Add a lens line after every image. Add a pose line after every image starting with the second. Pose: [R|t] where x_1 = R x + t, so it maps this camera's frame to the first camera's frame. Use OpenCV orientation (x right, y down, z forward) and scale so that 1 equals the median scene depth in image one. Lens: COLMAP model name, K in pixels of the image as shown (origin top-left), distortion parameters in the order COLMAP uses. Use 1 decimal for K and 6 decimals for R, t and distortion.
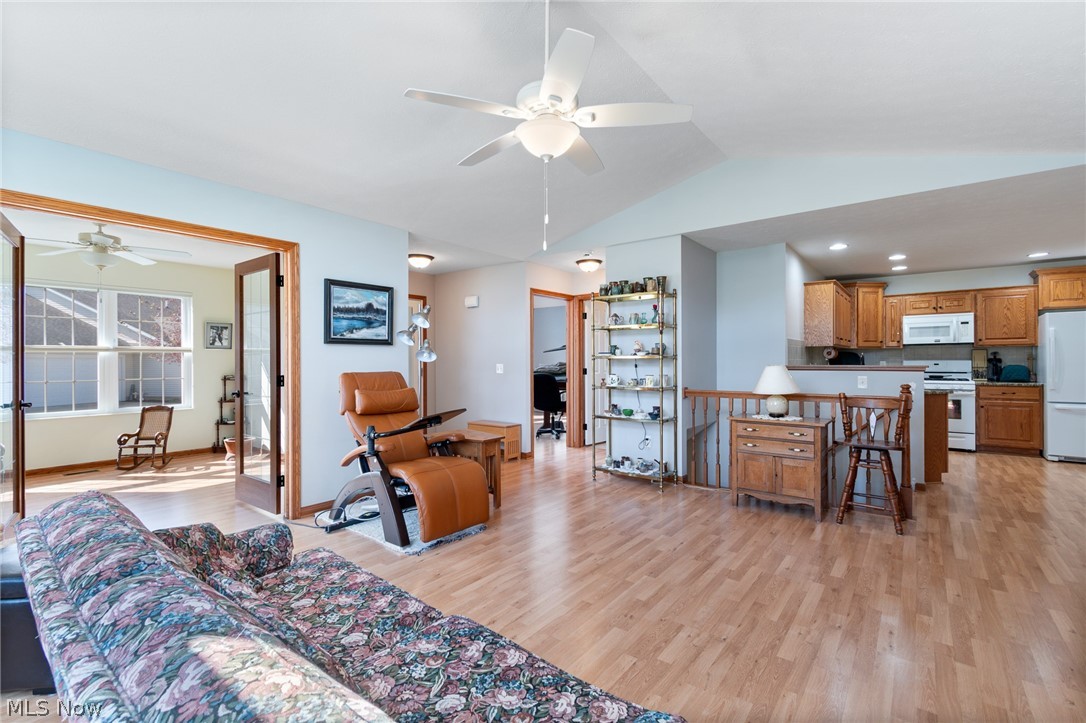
lens RADIAL K [[483.0, 0, 540.7], [0, 483.0, 362.2], [0, 0, 1]] dist [-0.000138, -0.001731]
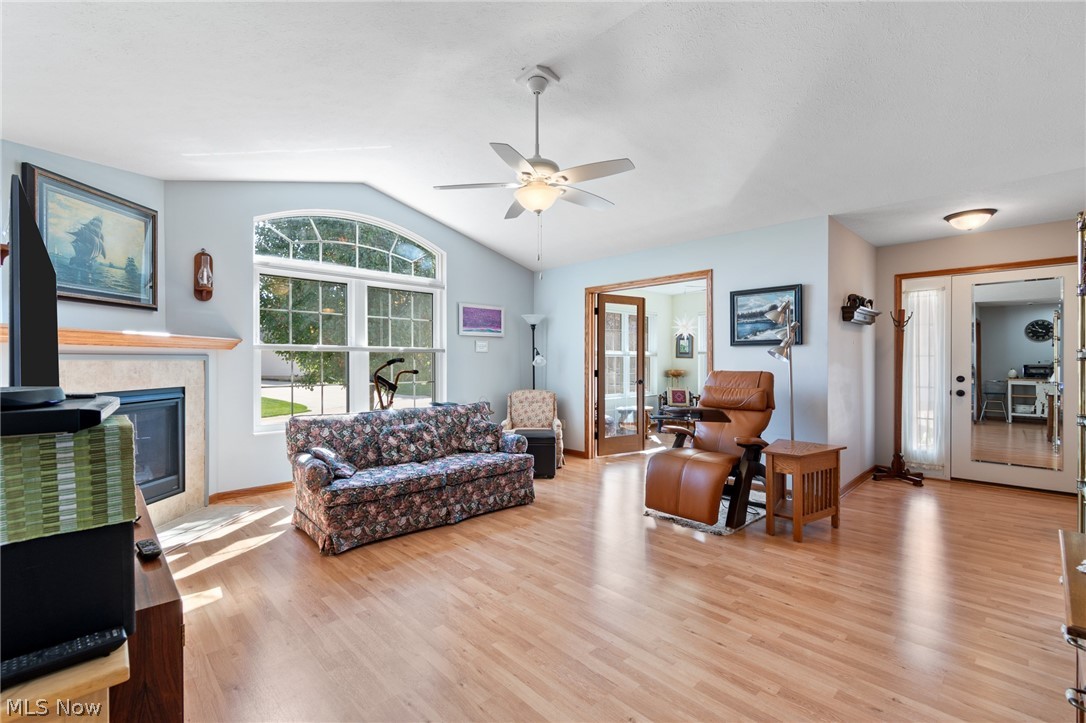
lens RADIAL K [[483.0, 0, 538.5], [0, 483.0, 367.2], [0, 0, 1]] dist [-0.000138, -0.001731]
pose [[-0.146826, 0.014406, -0.989057, 0.514293], [-0.003077, 0.999882, 0.015021, -0.002370], [0.989158, 0.005249, -0.146764, 0.455677]]
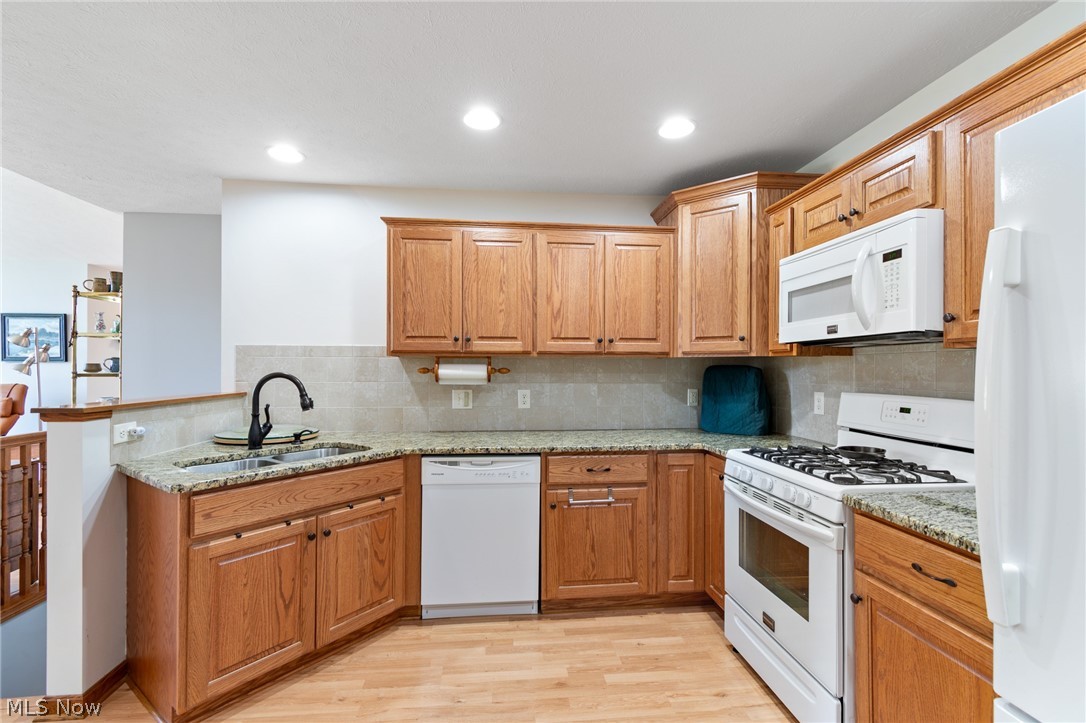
lens RADIAL K [[483.0, 0, 539.1], [0, 483.0, 367.8], [0, 0, 1]] dist [-0.000138, -0.001731]
pose [[0.691686, 0.006428, -0.722170, 1.009954], [-0.008331, 0.999965, 0.000921, -0.022323], [0.722150, 0.005379, 0.691715, 0.742942]]
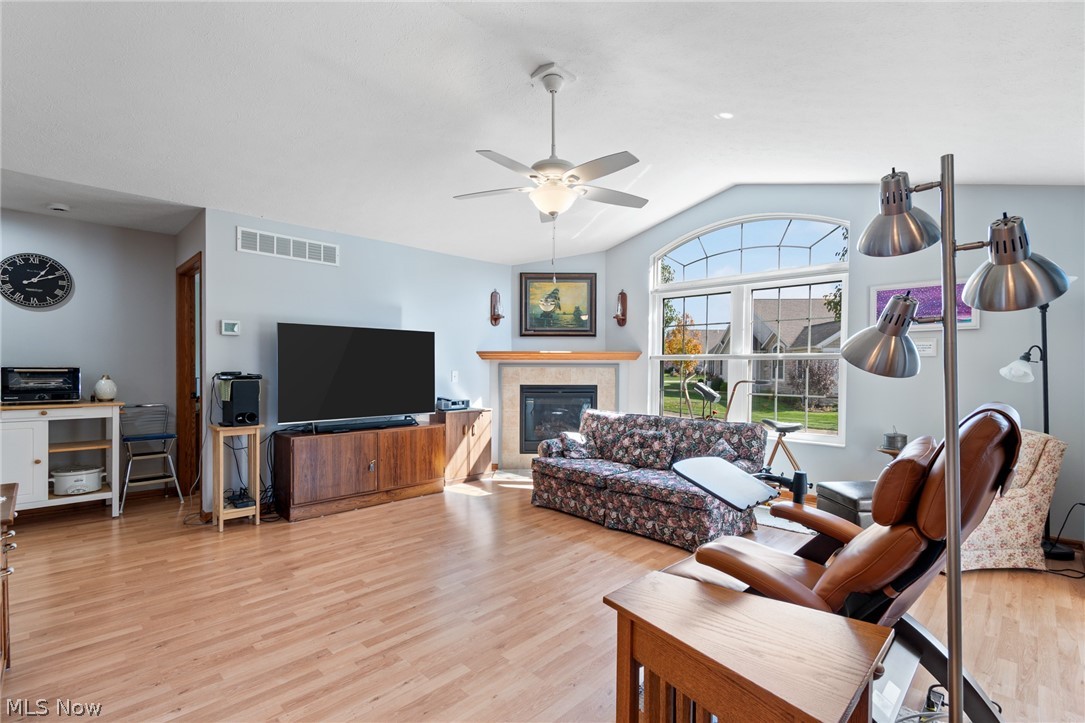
lens RADIAL K [[482.5, 0, 545.6], [0, 482.5, 386.5], [0, 0, 1]] dist [-0.000138, -0.001731]
pose [[-0.993861, -0.008573, 0.110305, -0.045257], [-0.003579, 0.998963, 0.045395, -0.006351], [-0.110580, 0.044722, -0.992861, 0.876183]]
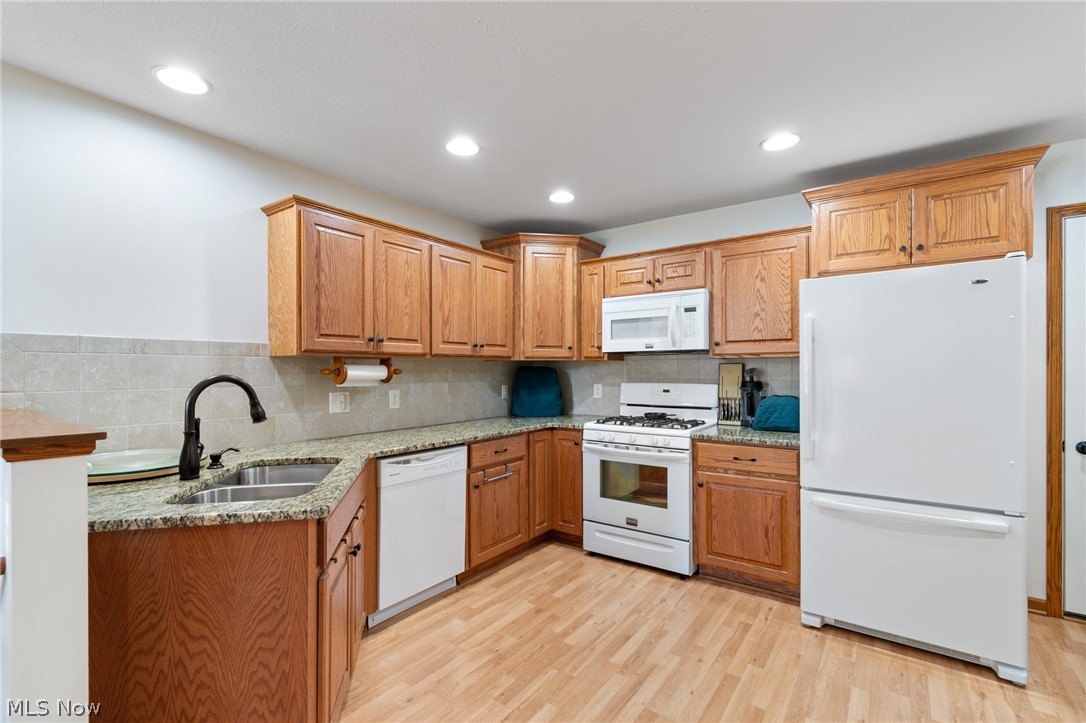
lens RADIAL K [[483.0, 0, 539.5], [0, 483.0, 372.9], [0, 0, 1]] dist [-0.000138, -0.001731]
pose [[0.999554, 0.001919, 0.029797, 0.767270], [-0.001988, 0.999995, 0.002285, -0.018767], [-0.029792, -0.002343, 0.999553, 0.550060]]
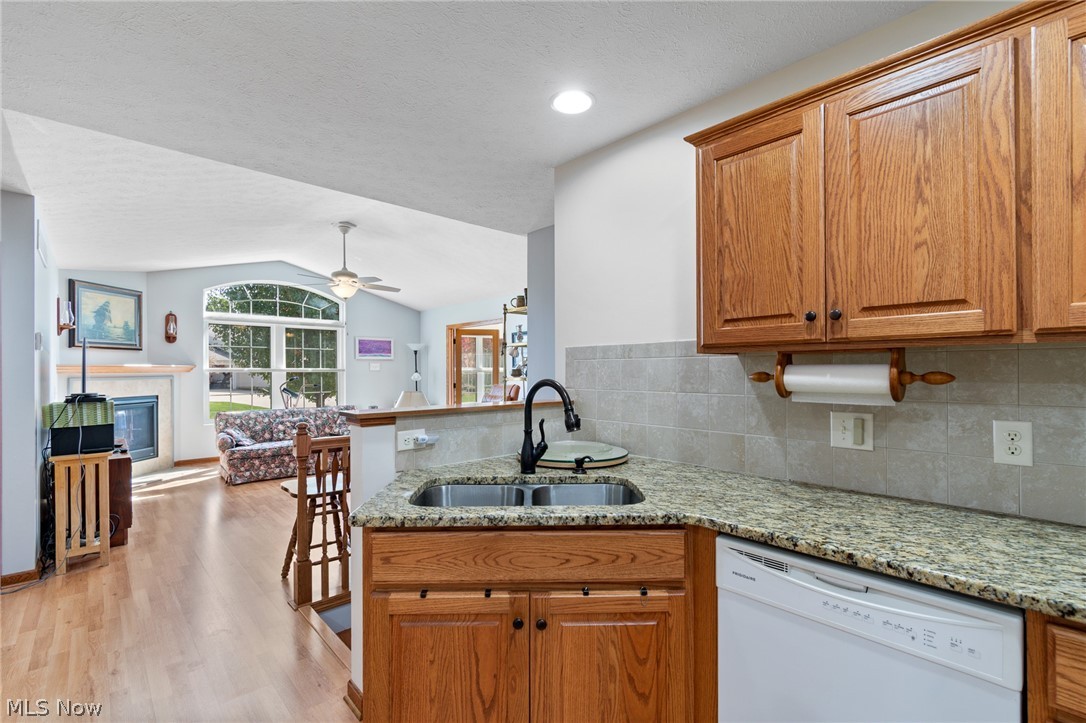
lens RADIAL K [[483.0, 0, 543.4], [0, 483.0, 370.8], [0, 0, 1]] dist [-0.000138, -0.001731]
pose [[-0.153248, 0.003484, -0.988182, 0.880175], [0.000760, 0.999994, 0.003408, -0.022785], [0.988187, -0.000229, -0.153250, 0.909125]]
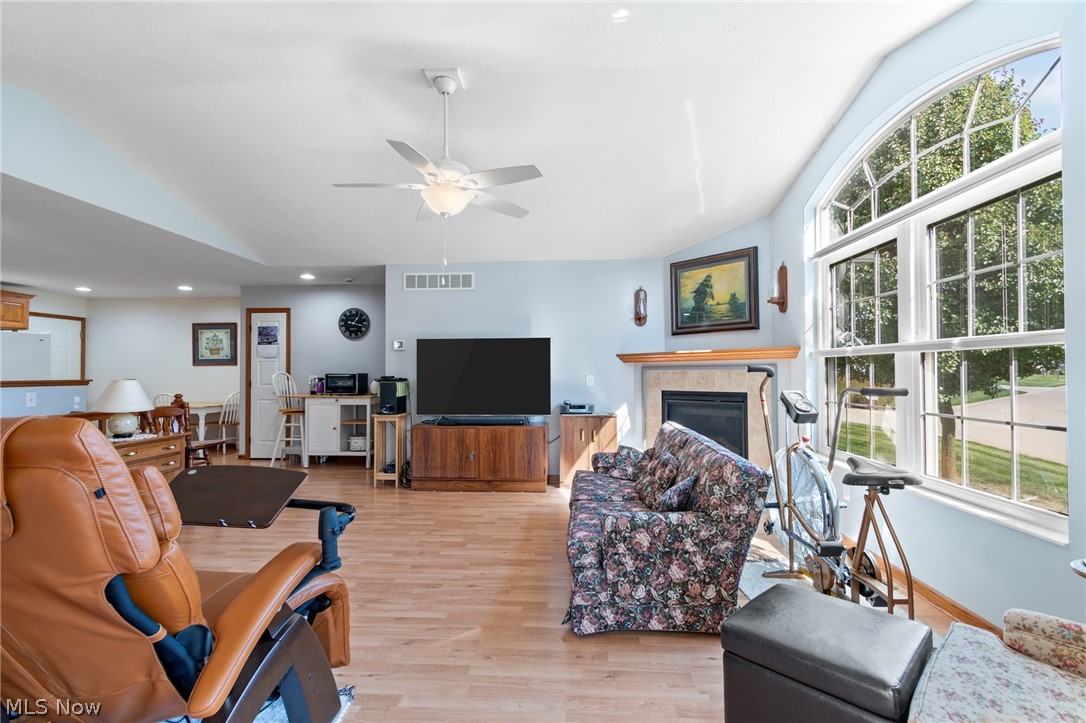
lens RADIAL K [[483.0, 0, 545.4], [0, 483.0, 366.1], [0, 0, 1]] dist [-0.000138, -0.001731]
pose [[-0.577664, 0.014948, 0.816138, -0.463069], [0.010603, 0.999885, -0.010809, -0.001311], [-0.816206, 0.002409, -0.577756, 0.580663]]
